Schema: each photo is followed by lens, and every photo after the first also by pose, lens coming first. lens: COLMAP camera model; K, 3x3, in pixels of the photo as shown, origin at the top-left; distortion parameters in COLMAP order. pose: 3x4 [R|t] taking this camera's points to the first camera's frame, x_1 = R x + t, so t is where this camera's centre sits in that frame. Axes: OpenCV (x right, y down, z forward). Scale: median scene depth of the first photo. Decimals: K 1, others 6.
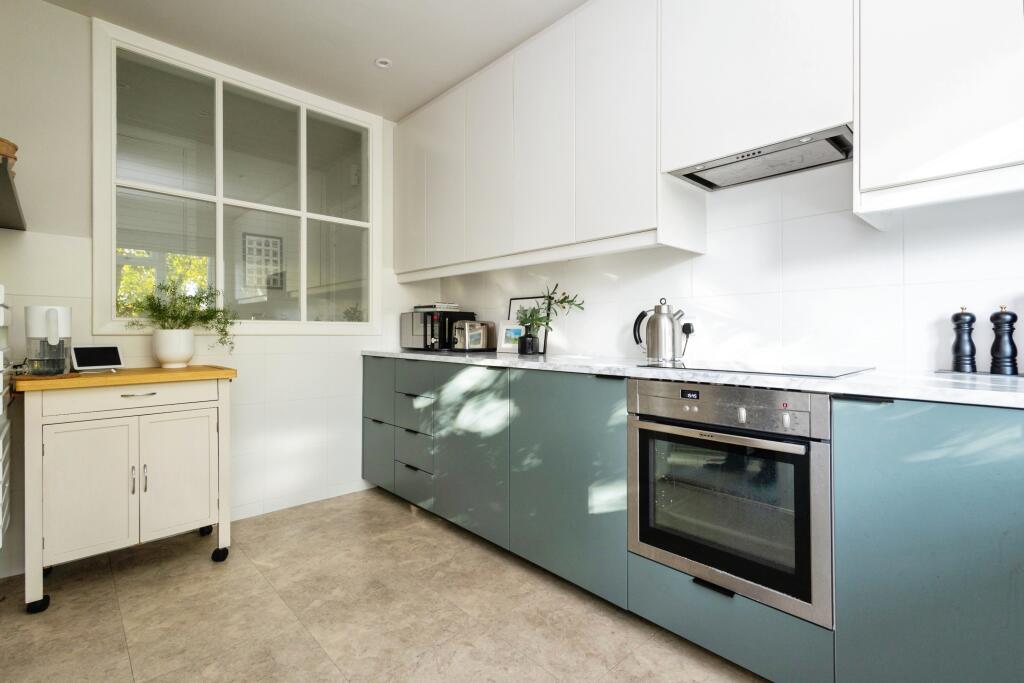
lens RADIAL K [[475.3, 0, 512.2], [0, 475.3, 333.1], [0, 0, 1]] dist [0.004524, -0.000806]
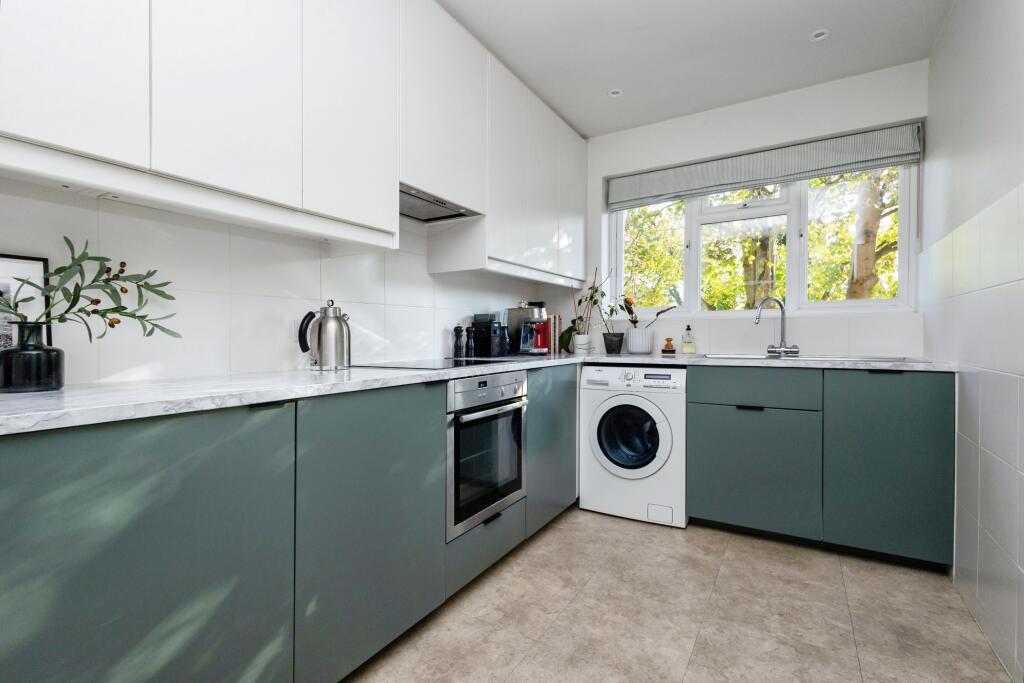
lens RADIAL K [[475.3, 0, 518.1], [0, 475.3, 339.6], [0, 0, 1]] dist [0.004524, -0.000806]
pose [[-0.295573, -0.006198, 0.955300, -0.641135], [0.003852, 0.999963, 0.007679, -0.003087], [-0.955312, 0.005949, -0.295538, 0.916041]]
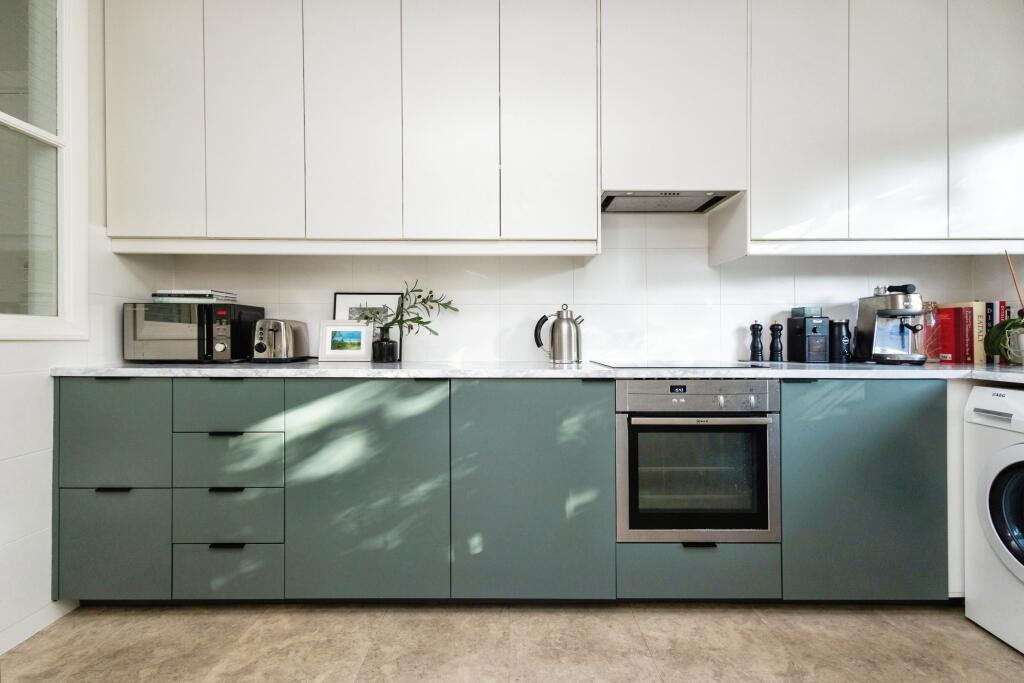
lens RADIAL K [[475.3, 0, 503.3], [0, 475.3, 336.1], [0, 0, 1]] dist [0.004524, -0.000806]
pose [[0.677840, 0.000142, 0.735209, -0.558832], [-0.000512, 1.000000, 0.000279, -0.001440], [-0.735209, -0.000565, 0.677840, 0.371457]]
